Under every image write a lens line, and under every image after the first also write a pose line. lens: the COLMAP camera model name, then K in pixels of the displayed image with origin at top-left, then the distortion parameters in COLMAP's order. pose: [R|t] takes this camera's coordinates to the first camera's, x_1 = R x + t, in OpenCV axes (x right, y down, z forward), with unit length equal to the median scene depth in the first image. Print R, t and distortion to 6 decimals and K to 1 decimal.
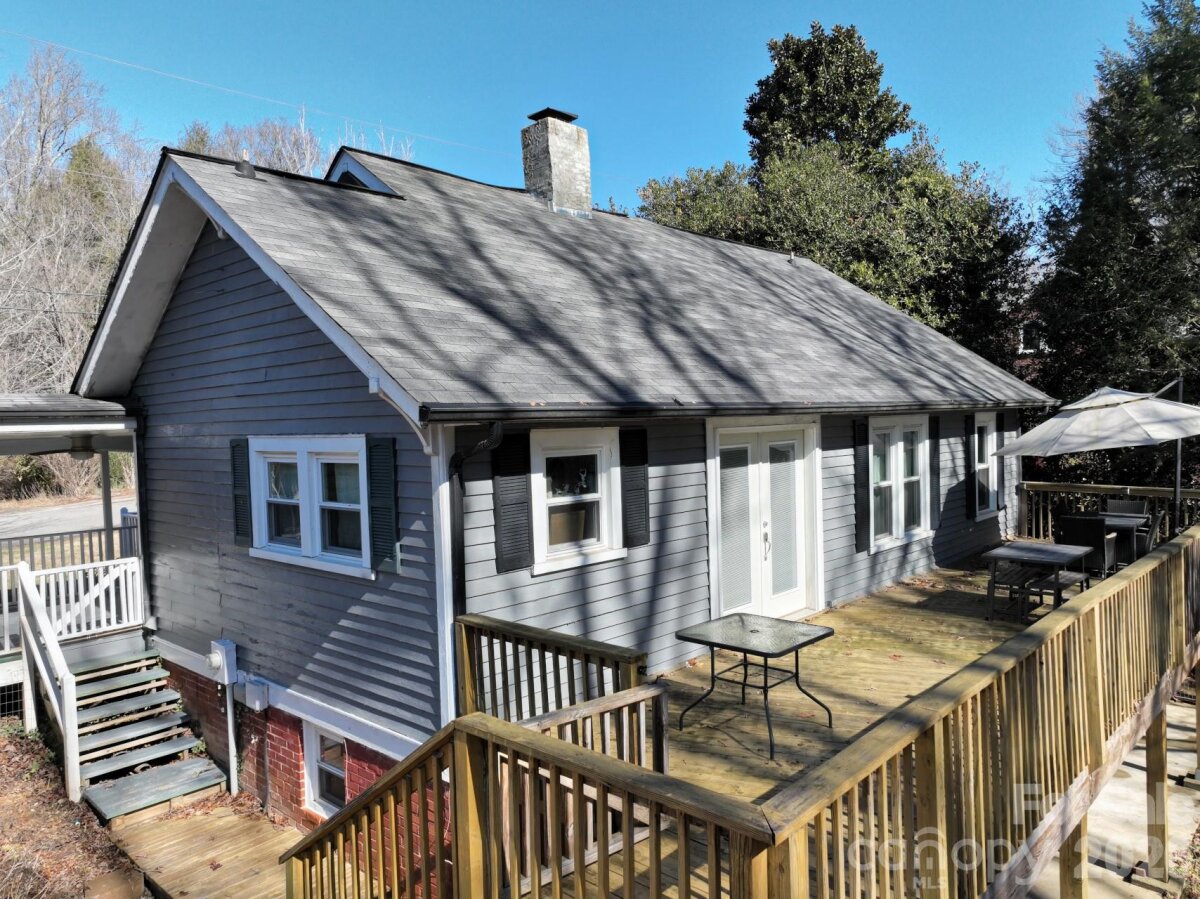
lens RADIAL K [[830.2, 0, 602.8], [0, 830.2, 442.3], [0, 0, 1]] dist [0.002097, 0.003534]
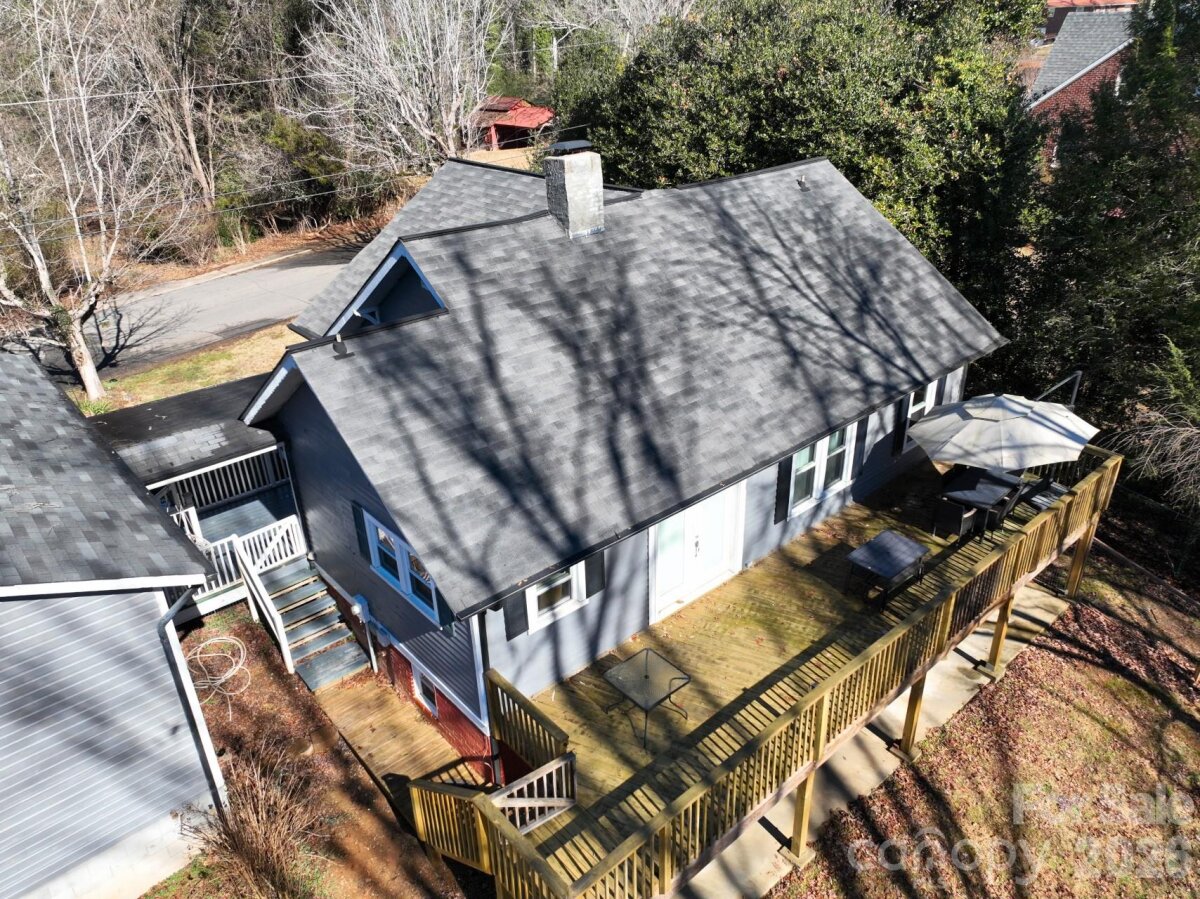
lens RADIAL K [[830.2, 0, 606.0], [0, 830.2, 451.5], [0, 0, 1]] dist [0.002097, 0.003534]
pose [[0.994339, 0.046395, -0.095593, 0.162801], [-0.000837, 0.903032, 0.429572, -0.646736], [0.106253, -0.427060, 0.897959, -0.288014]]
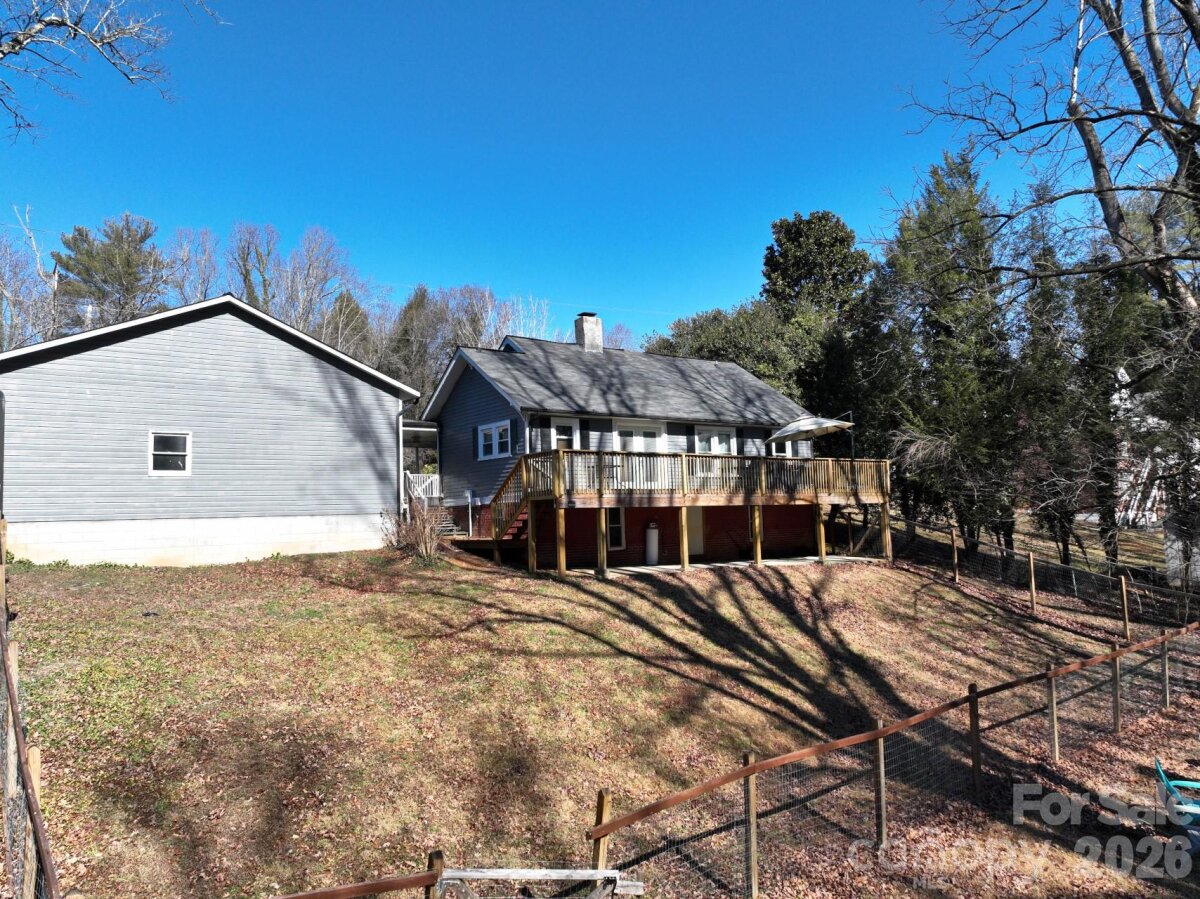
lens RADIAL K [[830.2, 0, 608.0], [0, 830.2, 450.7], [0, 0, 1]] dist [0.002097, 0.003534]
pose [[0.983010, -0.014718, -0.182961, 0.588304], [-0.004300, 0.994660, -0.103118, 0.360983], [0.183502, 0.102153, 0.977697, -1.817824]]
